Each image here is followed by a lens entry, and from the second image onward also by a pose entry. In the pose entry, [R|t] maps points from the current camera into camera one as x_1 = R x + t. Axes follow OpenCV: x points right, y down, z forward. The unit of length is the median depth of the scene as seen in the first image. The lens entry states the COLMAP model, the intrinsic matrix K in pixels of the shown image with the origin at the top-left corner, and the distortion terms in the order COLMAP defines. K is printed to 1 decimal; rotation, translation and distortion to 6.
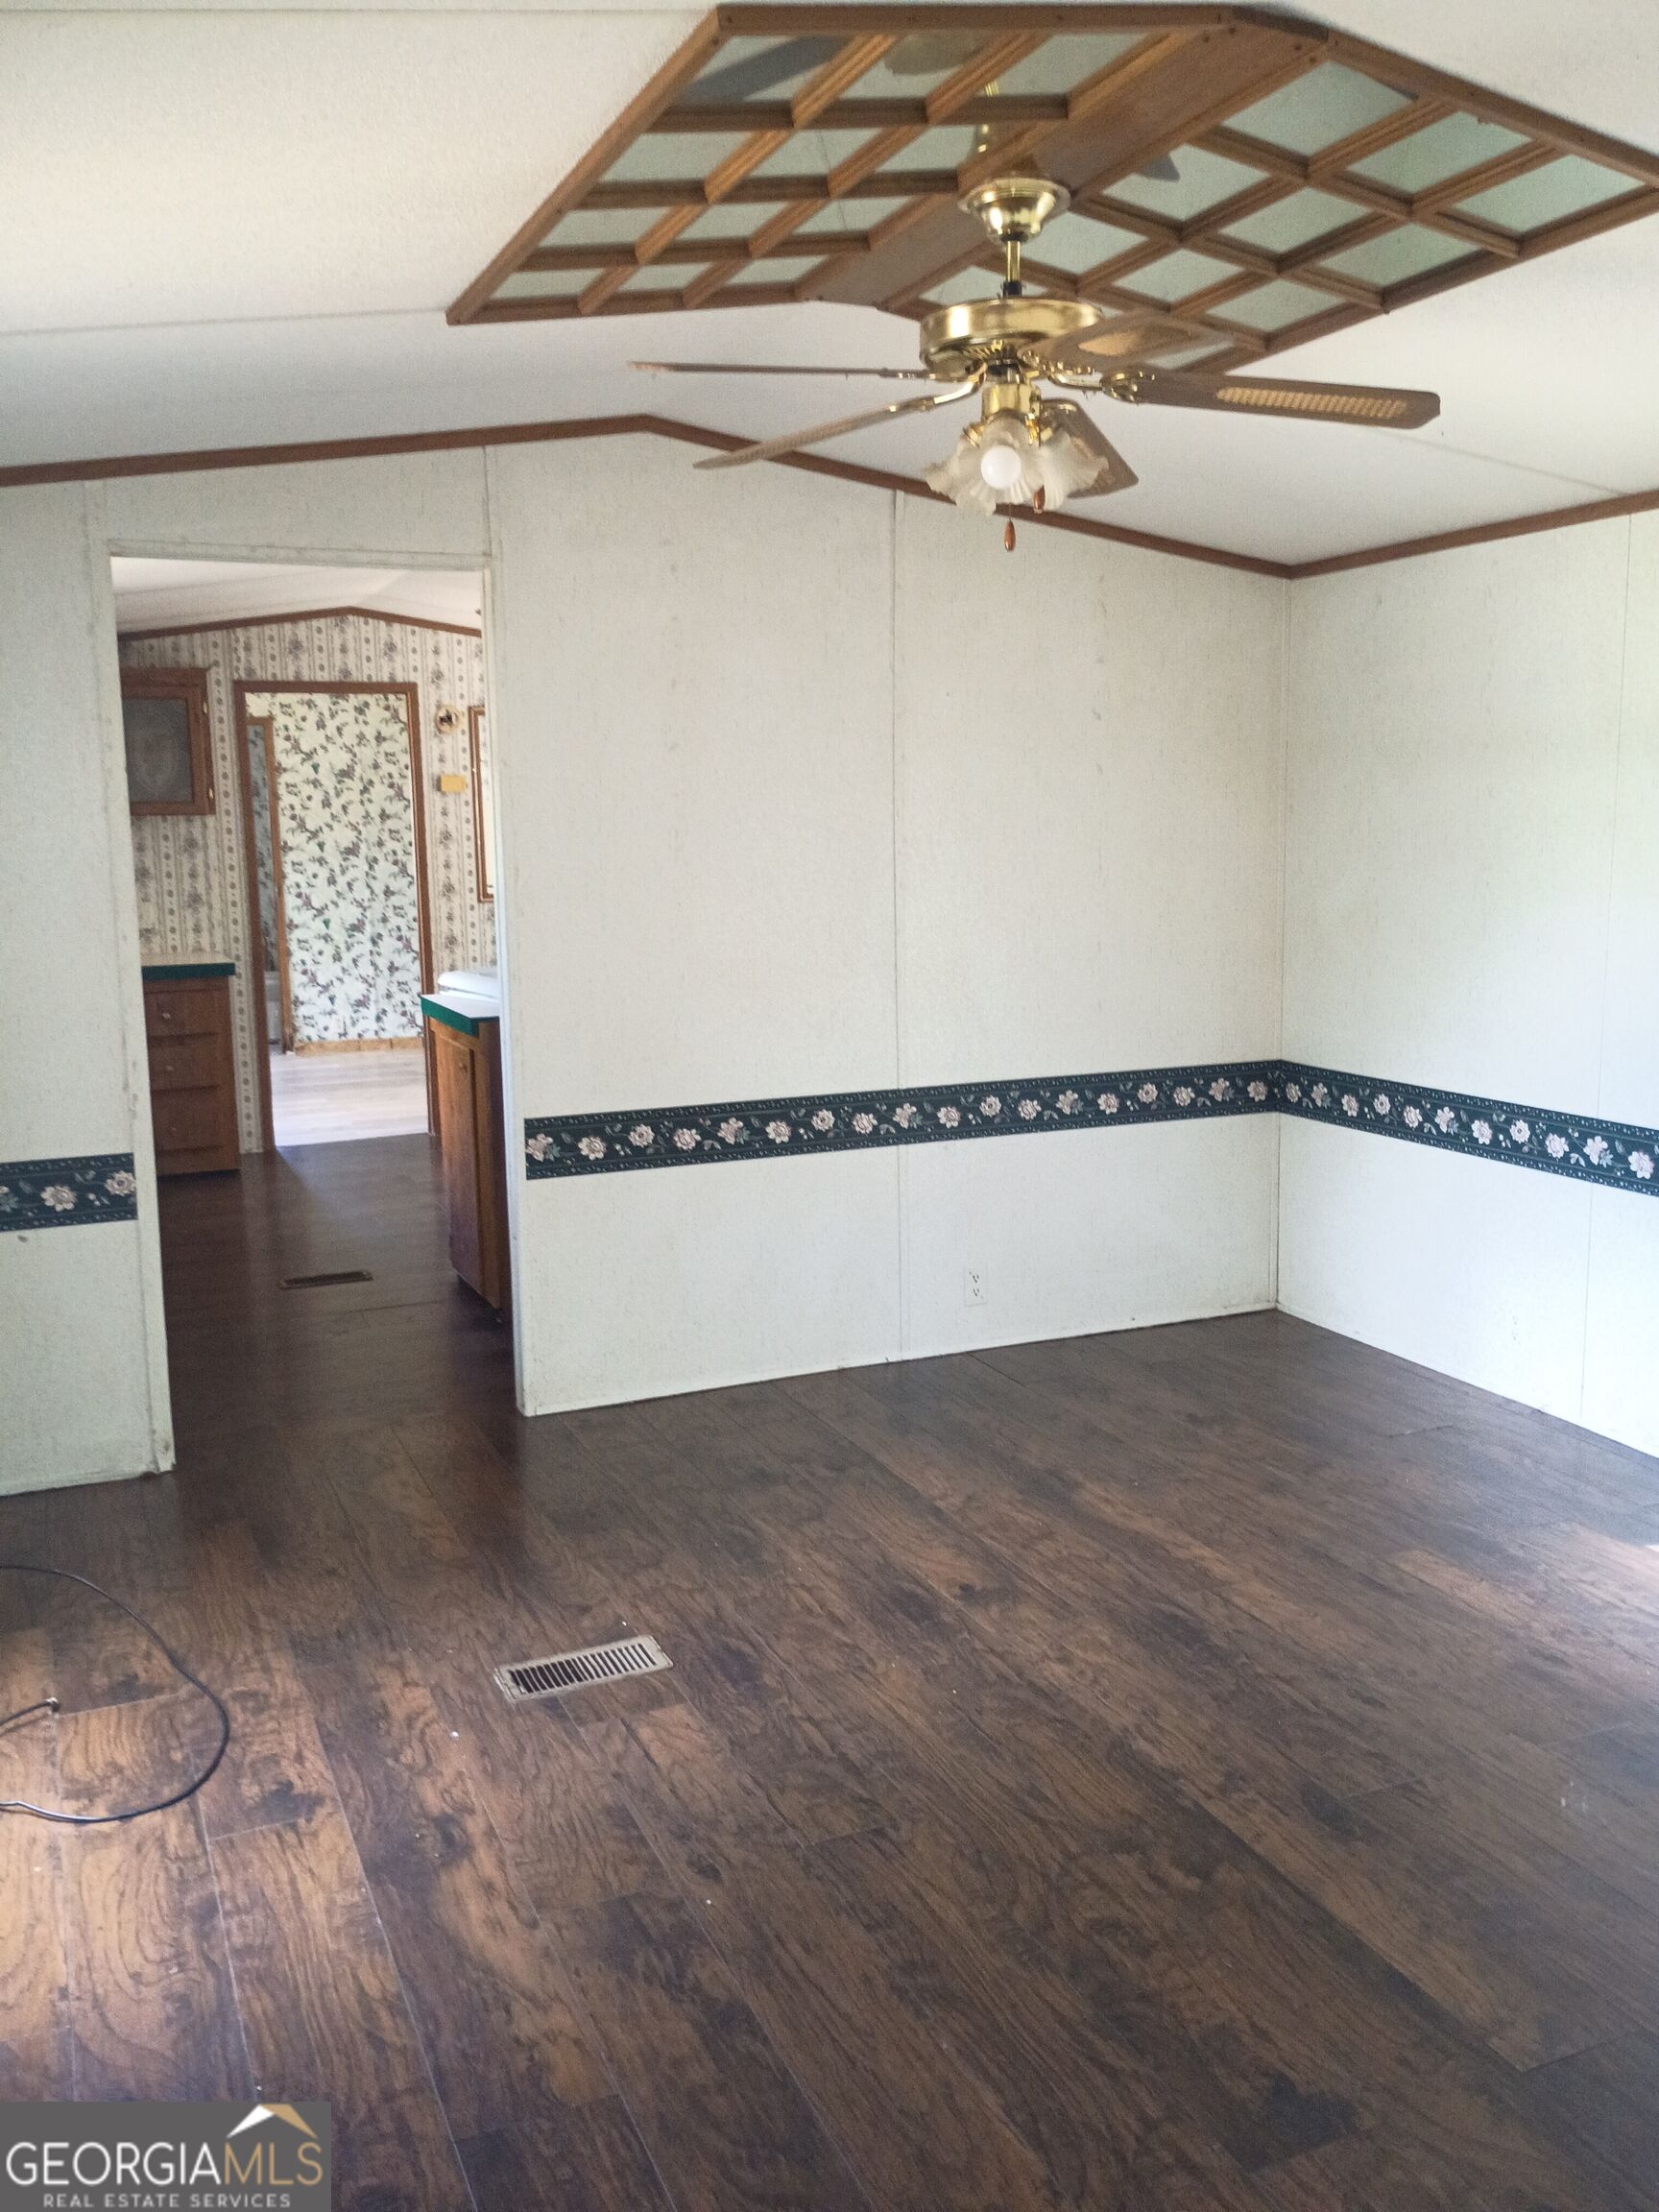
lens RADIAL K [[2245.7, 0, 869.5], [0, 2245.7, 1108.7], [0, 0, 1]] dist [0.031459, -0.023768]
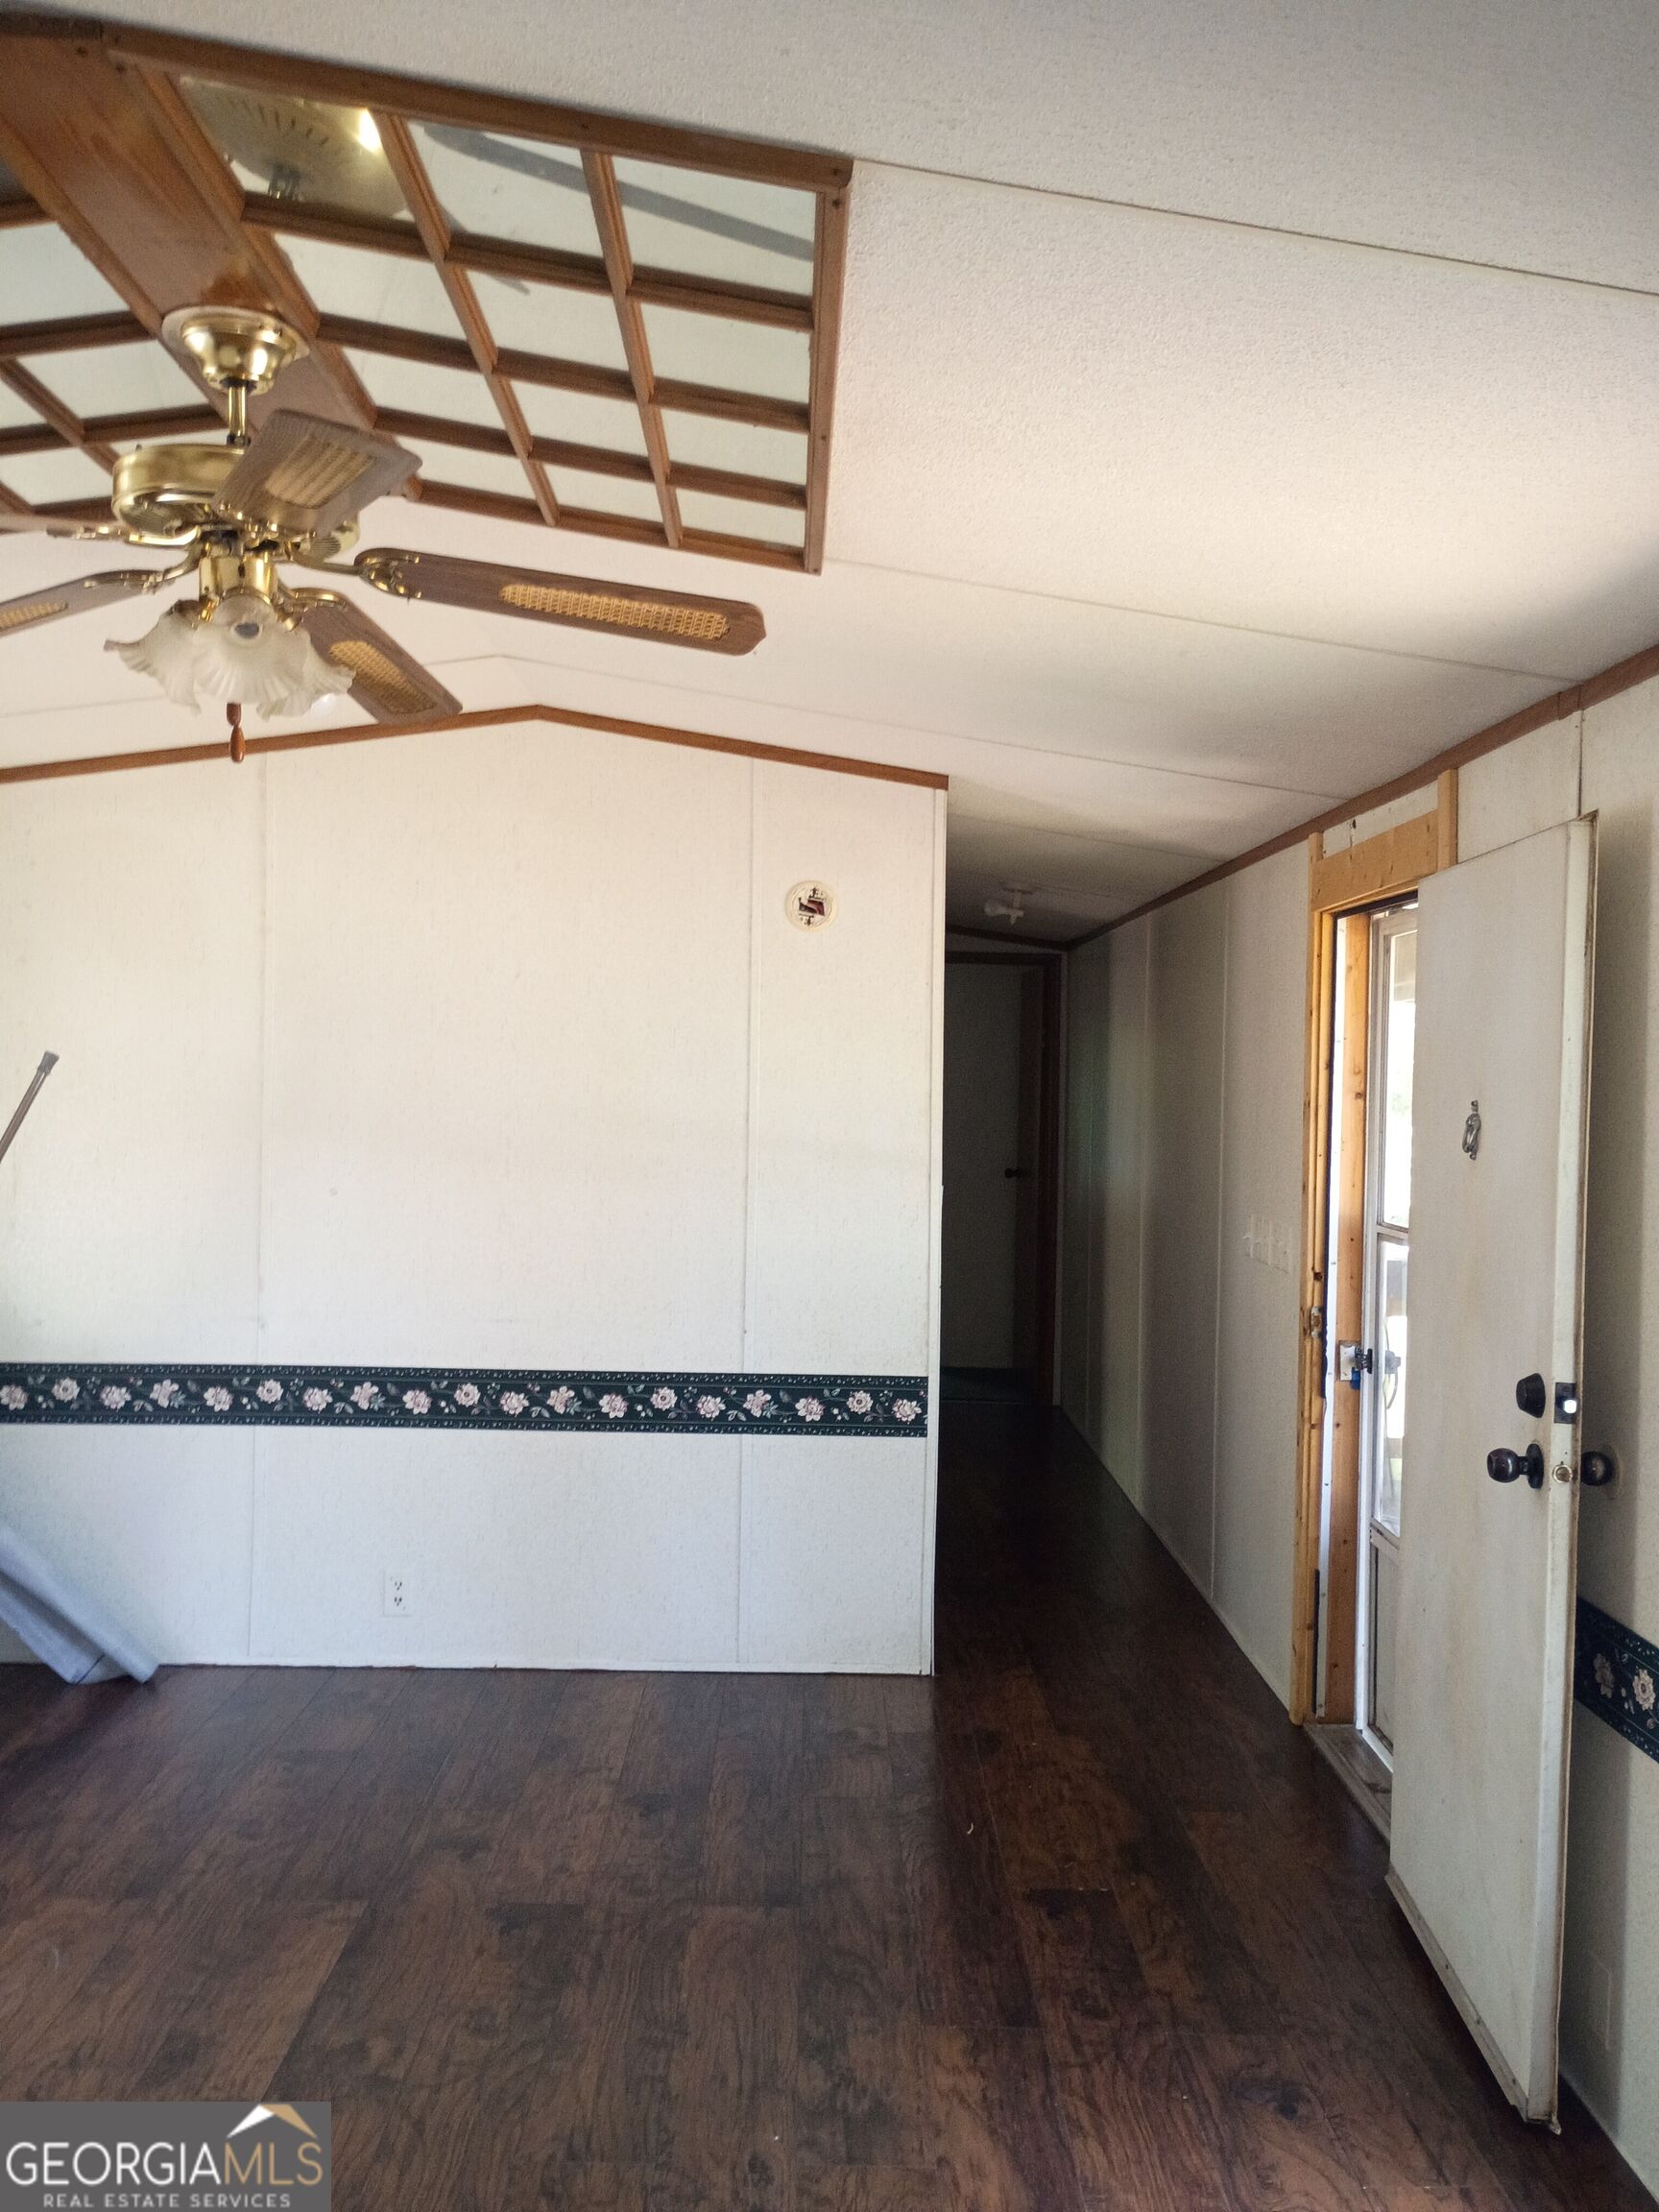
lens RADIAL K [[2245.7, 0, 869.5], [0, 2245.7, 1108.7], [0, 0, 1]] dist [0.031459, -0.023768]
pose [[-0.945098, -0.009882, 0.326638, -0.479377], [0.036188, 0.990230, 0.134666, -0.274512], [-0.324777, 0.139093, -0.935507, 2.030403]]
